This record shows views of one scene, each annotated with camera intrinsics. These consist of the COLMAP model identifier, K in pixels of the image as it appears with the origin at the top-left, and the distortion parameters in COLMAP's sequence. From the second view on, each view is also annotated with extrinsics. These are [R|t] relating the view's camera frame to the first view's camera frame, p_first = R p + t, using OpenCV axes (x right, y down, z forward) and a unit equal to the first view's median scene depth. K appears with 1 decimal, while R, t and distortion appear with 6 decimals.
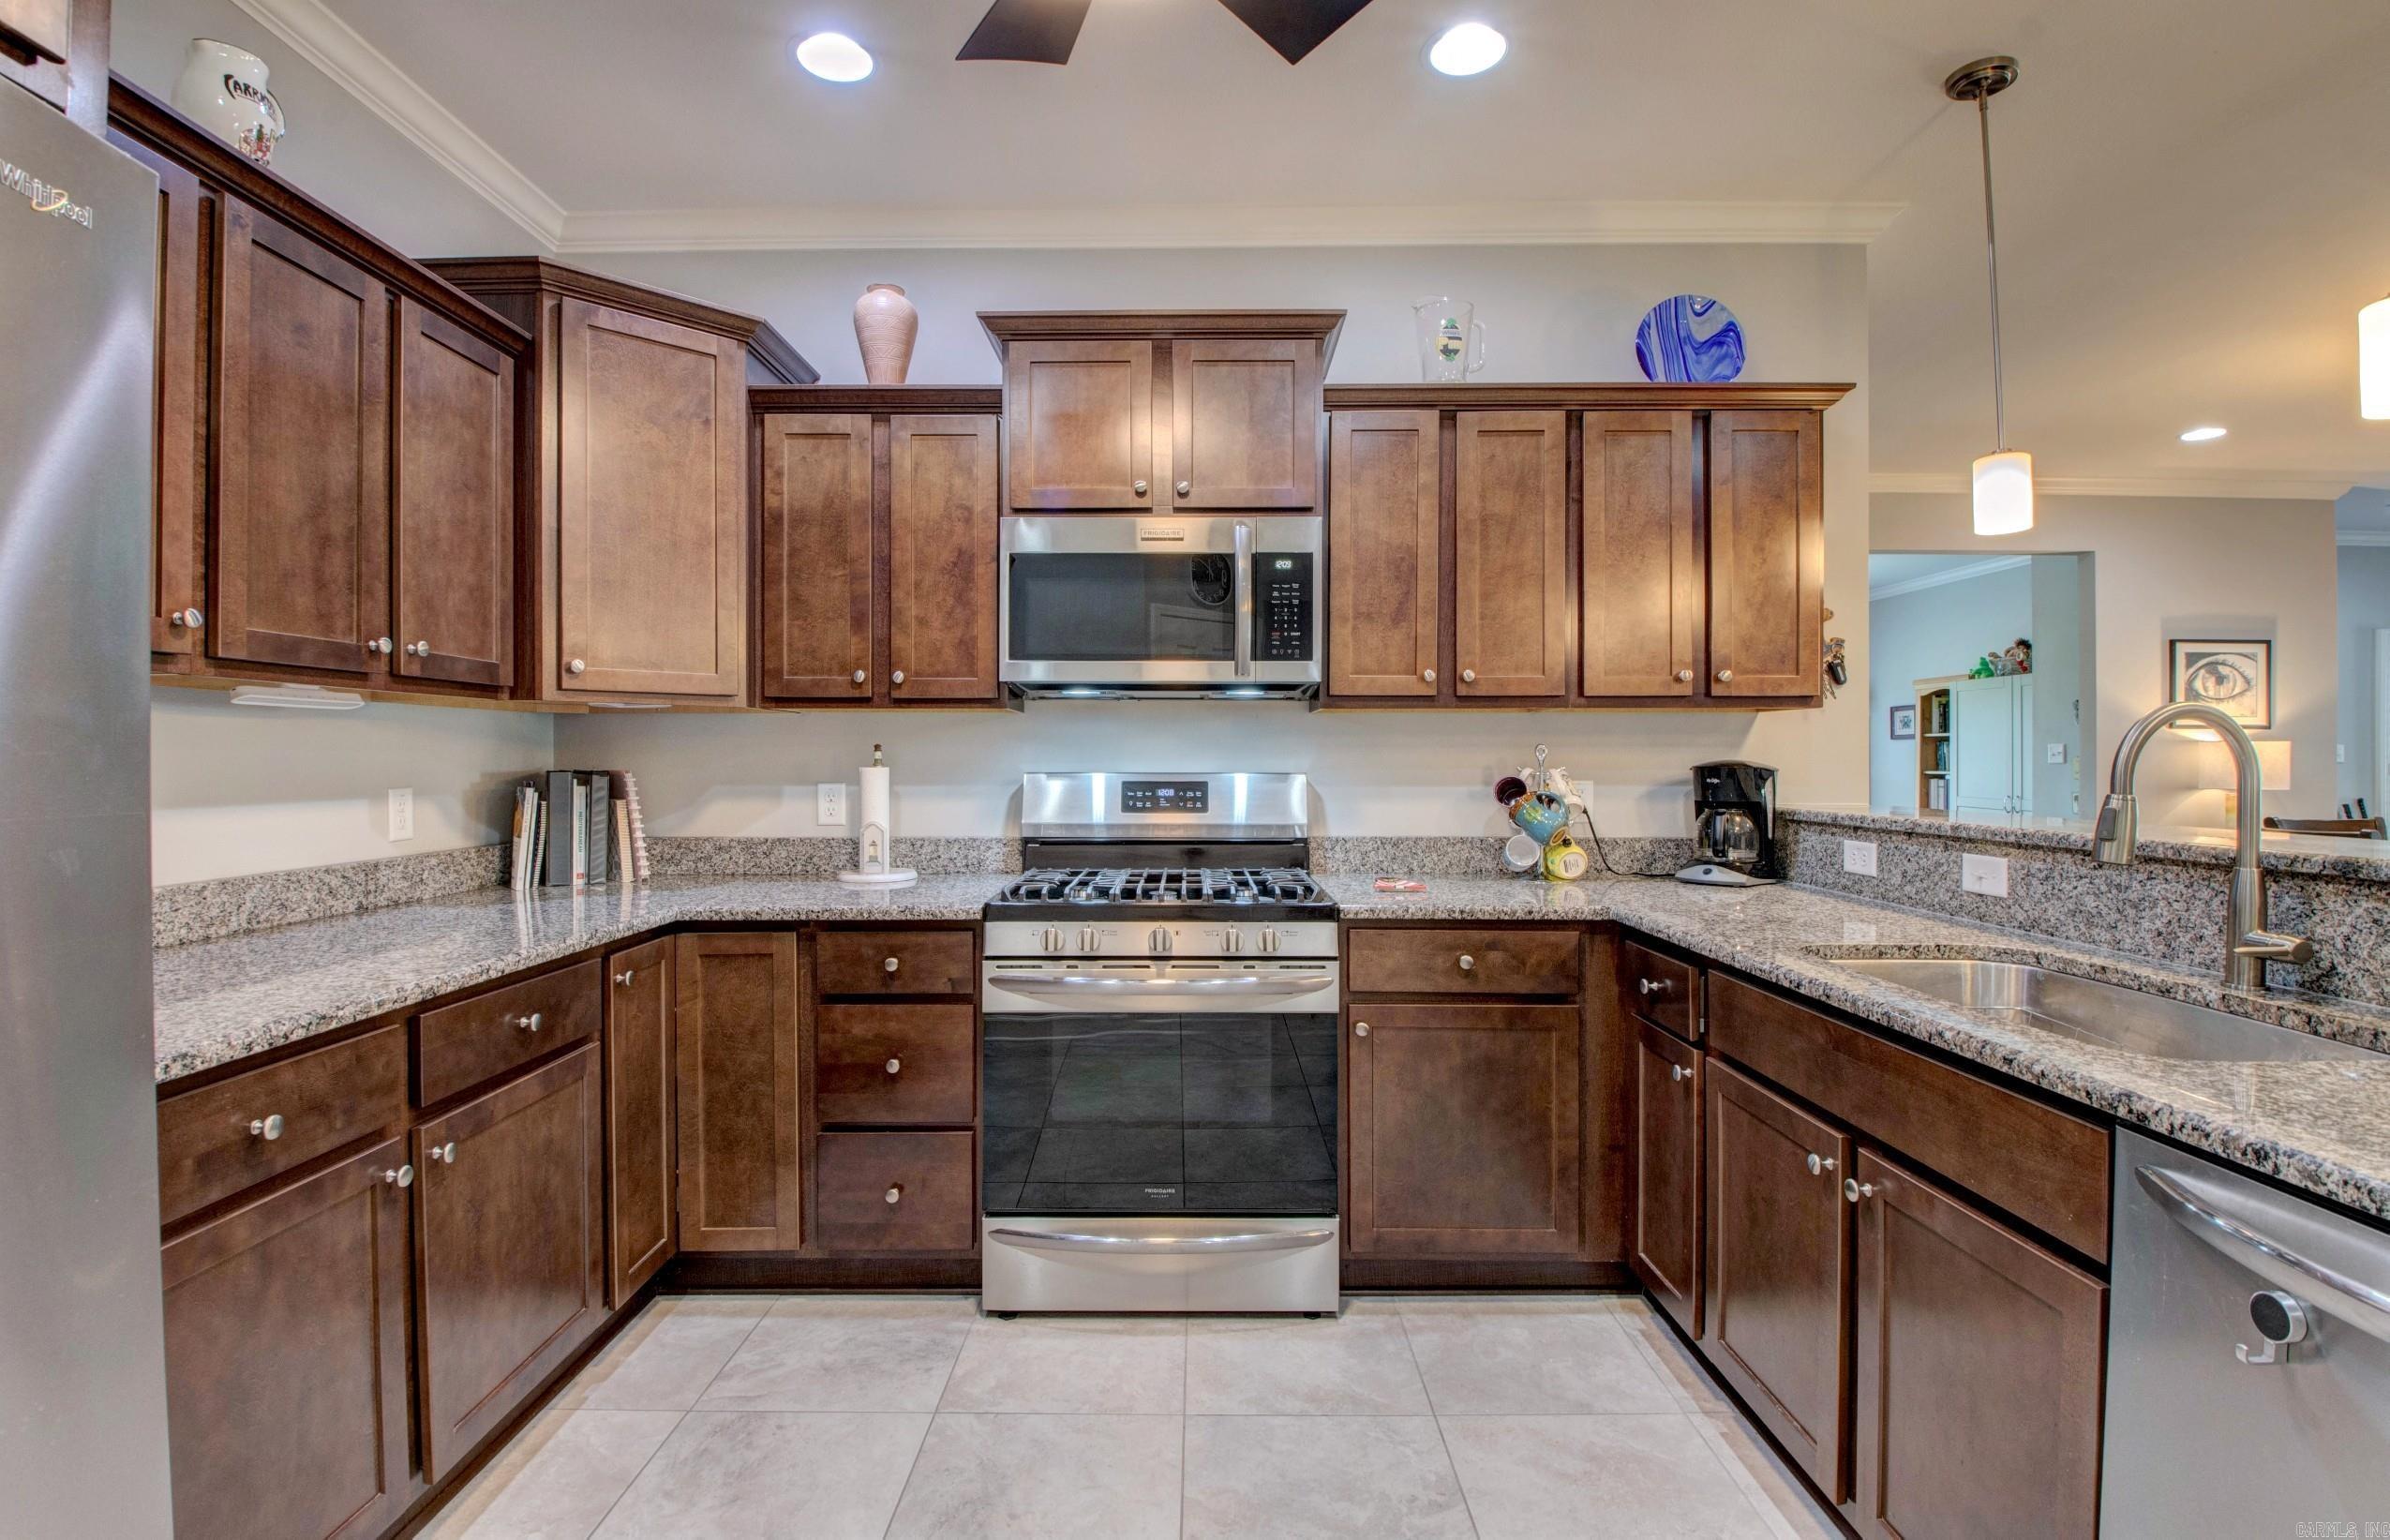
lens RADIAL K [[1116.6, 0, 1191.1], [0, 1116.6, 760.3], [0, 0, 1]] dist [0.000095, -0.016875]
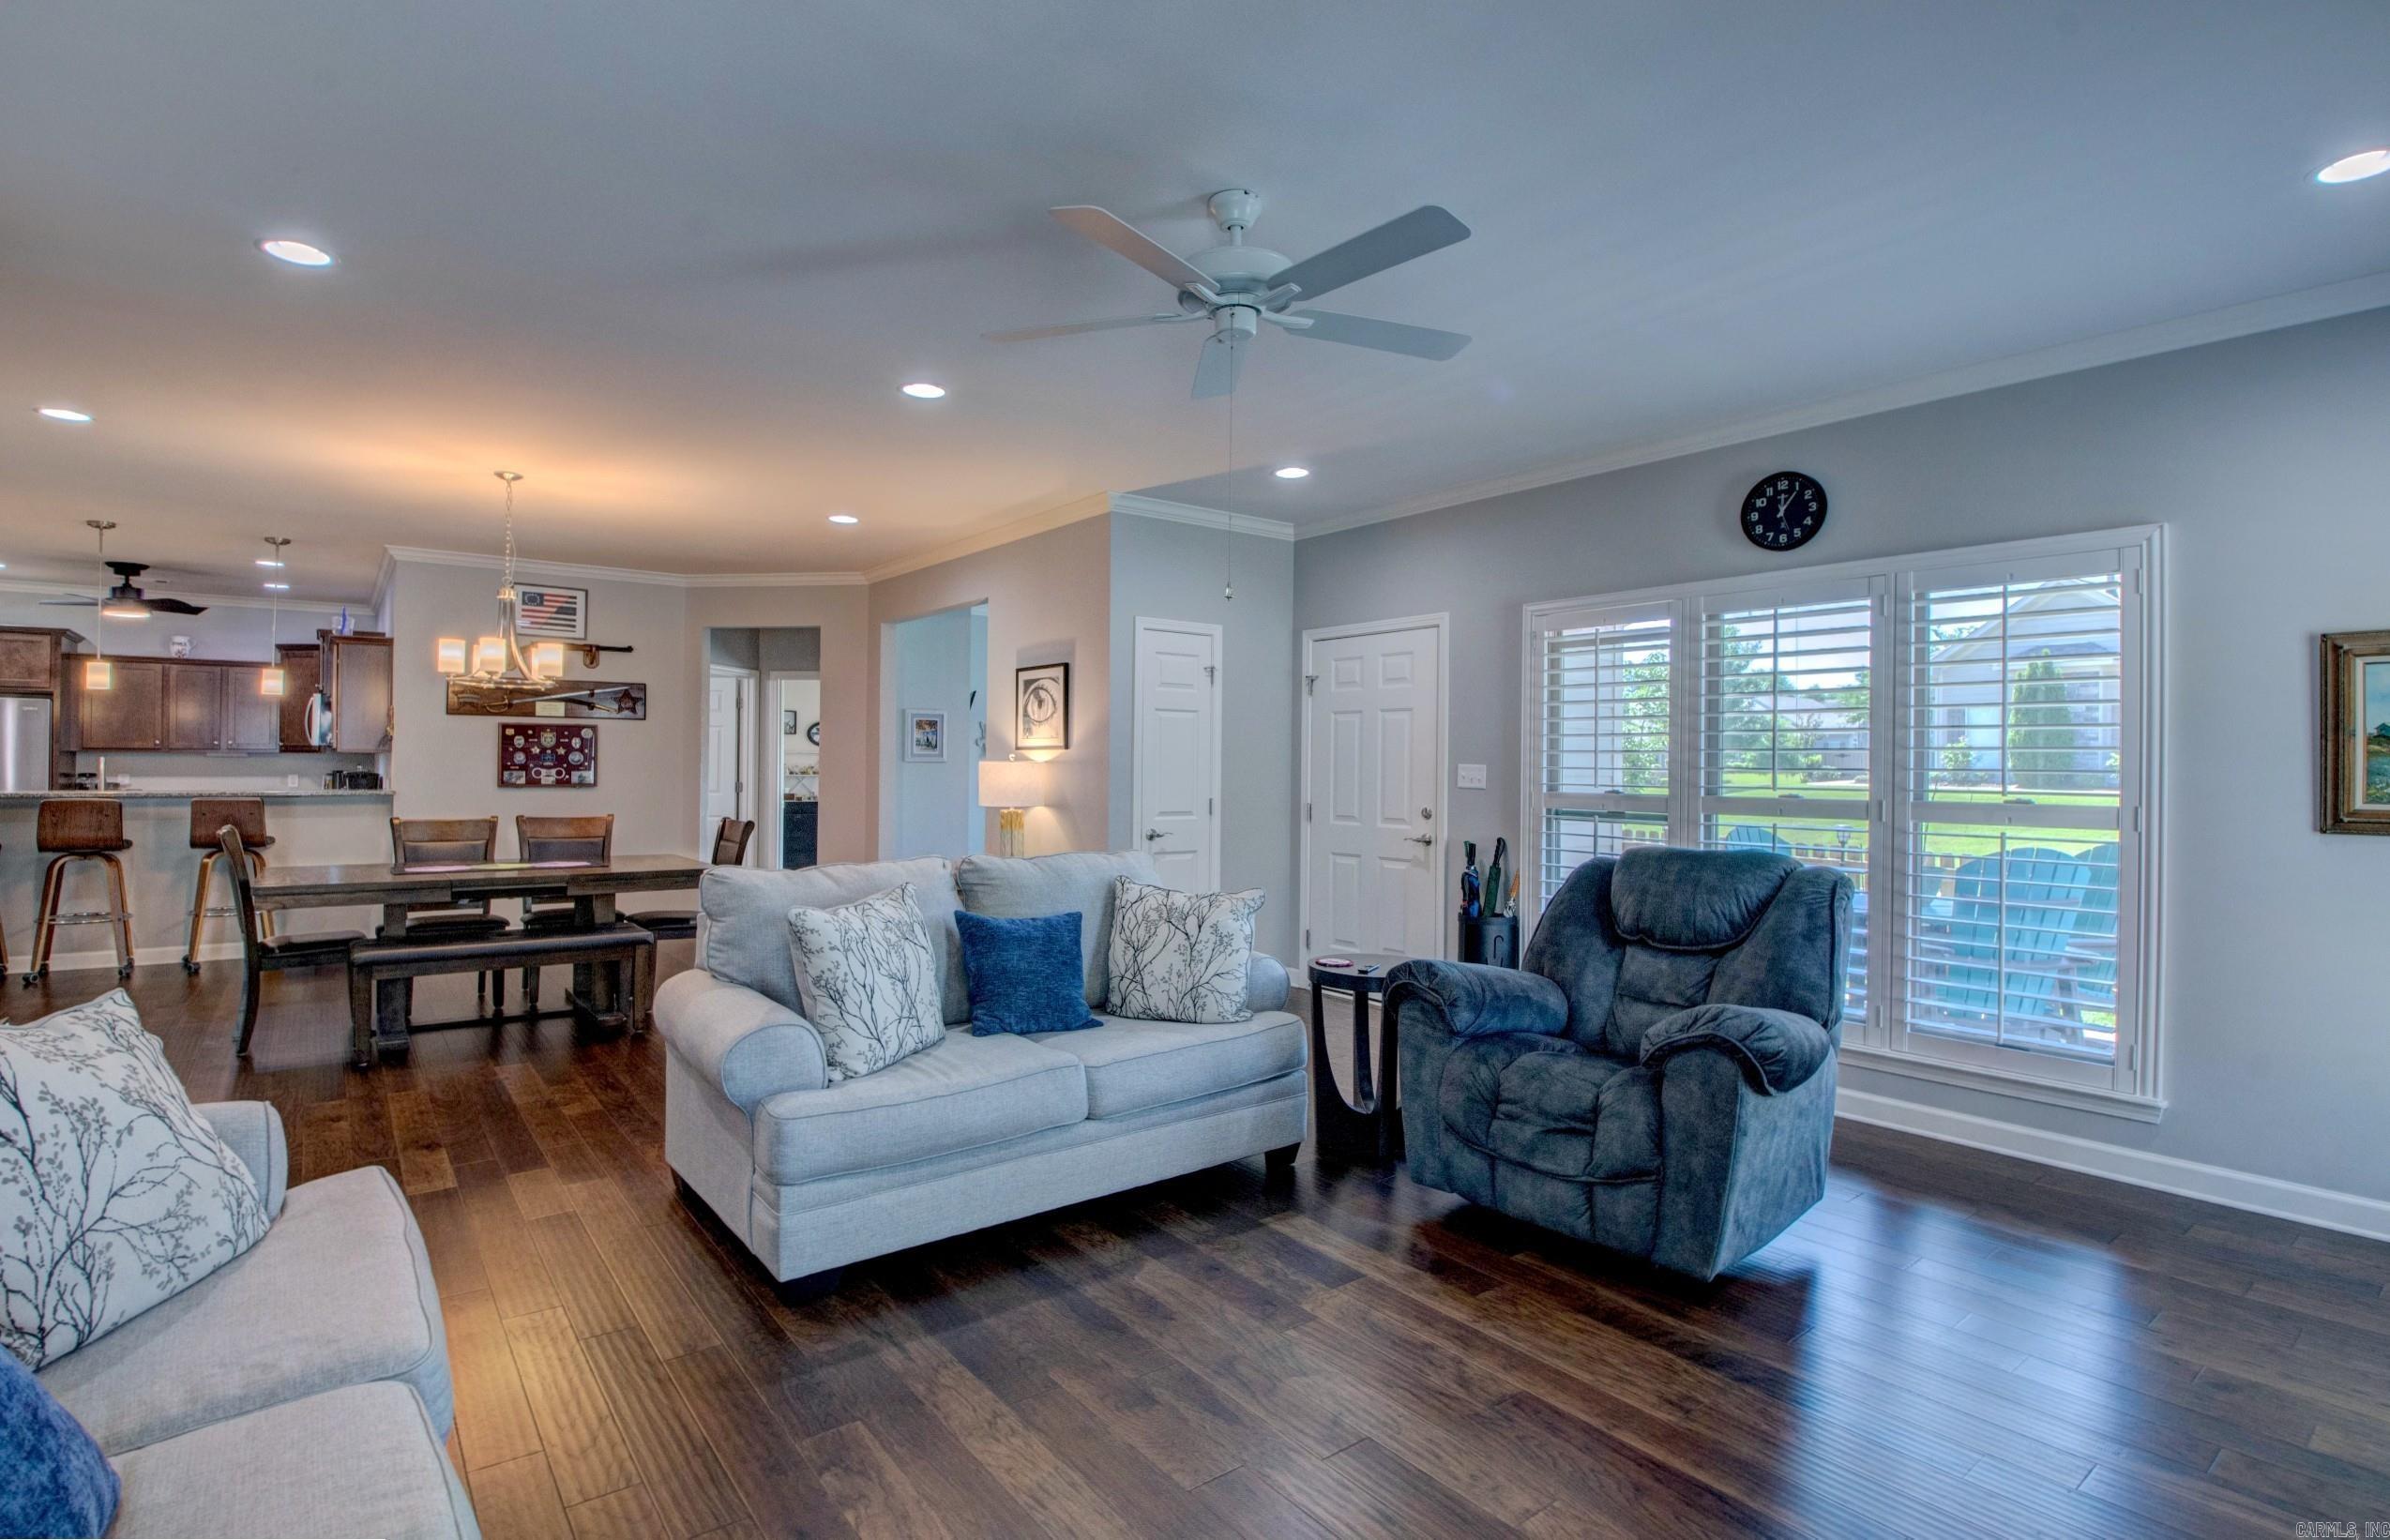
lens RADIAL K [[1116.5, 0, 1168.8], [0, 1116.5, 758.7], [0, 0, 1]] dist [0.000095, -0.016875]
pose [[0.611755, -0.000392, -0.791047, 3.982881], [-0.009178, 0.999929, -0.007593, -0.027781], [0.790994, 0.011905, 0.611708, 0.952512]]
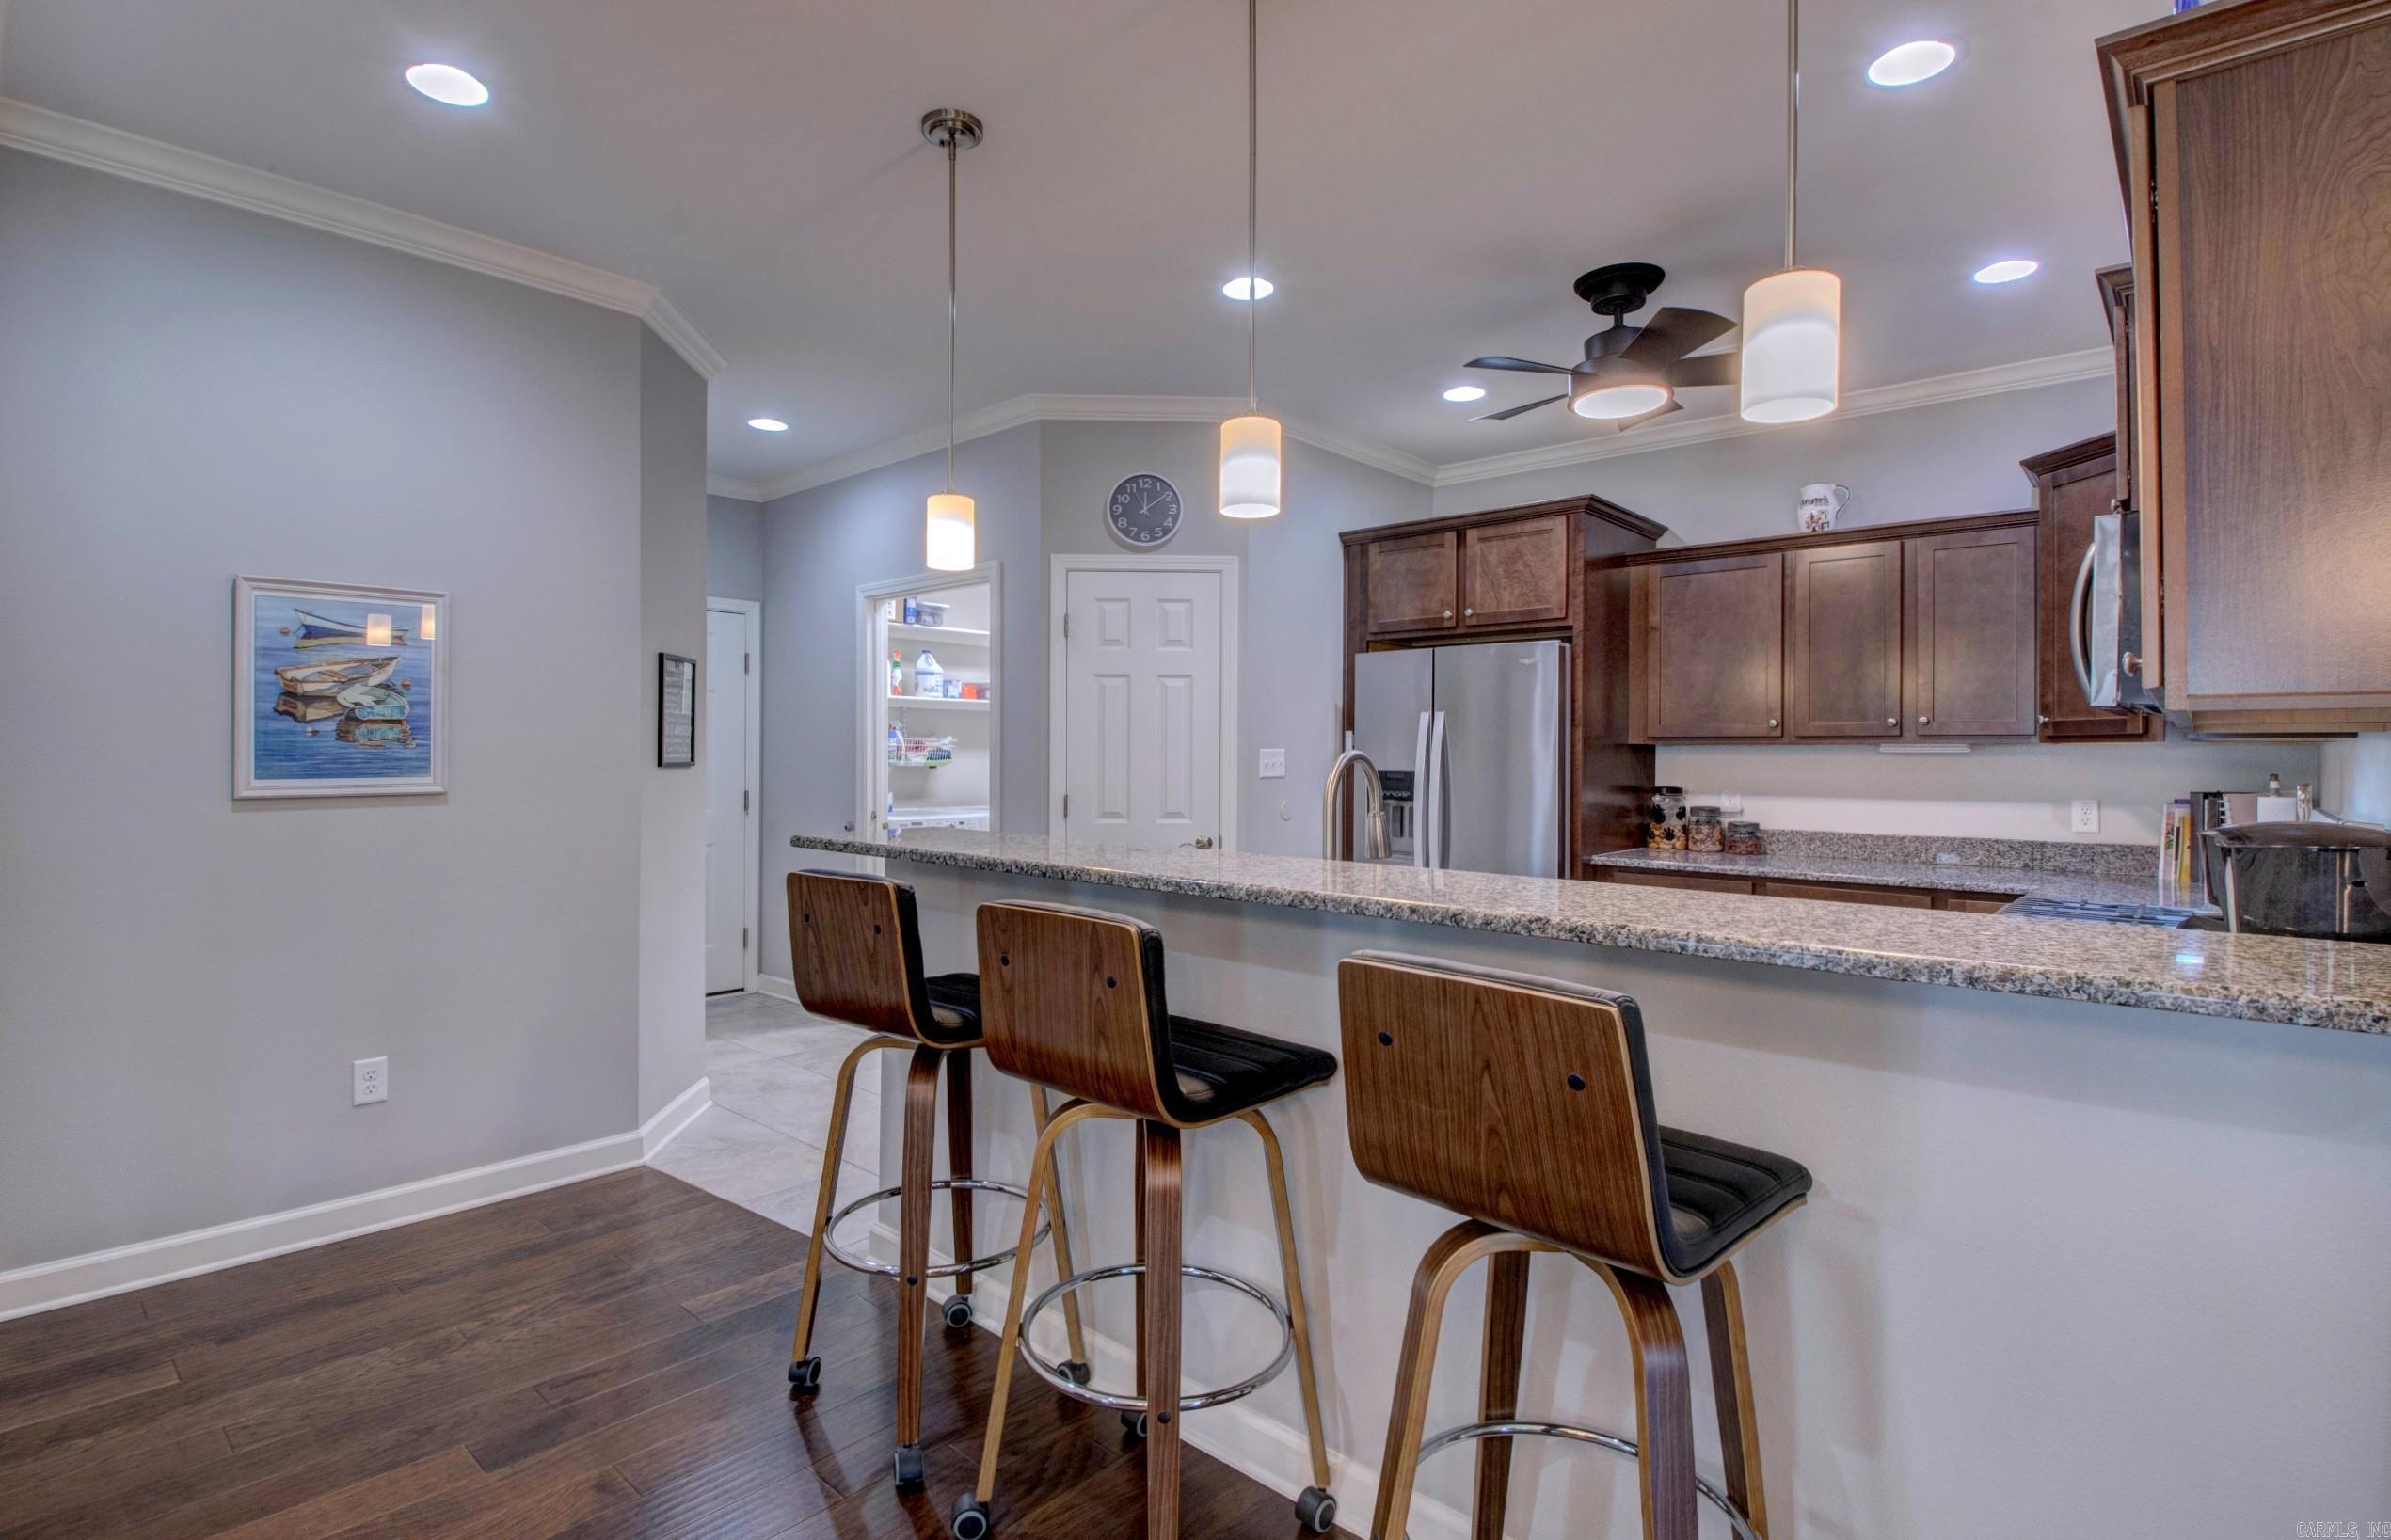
lens RADIAL K [[1116.9, 0, 1164.1], [0, 1116.9, 747.4], [0, 0, 1]] dist [0.000095, -0.016875]
pose [[-0.681211, -0.009708, -0.732023, 1.178059], [-0.009113, 0.999947, -0.004780, -0.025367], [0.732030, 0.003414, -0.681264, 1.008032]]
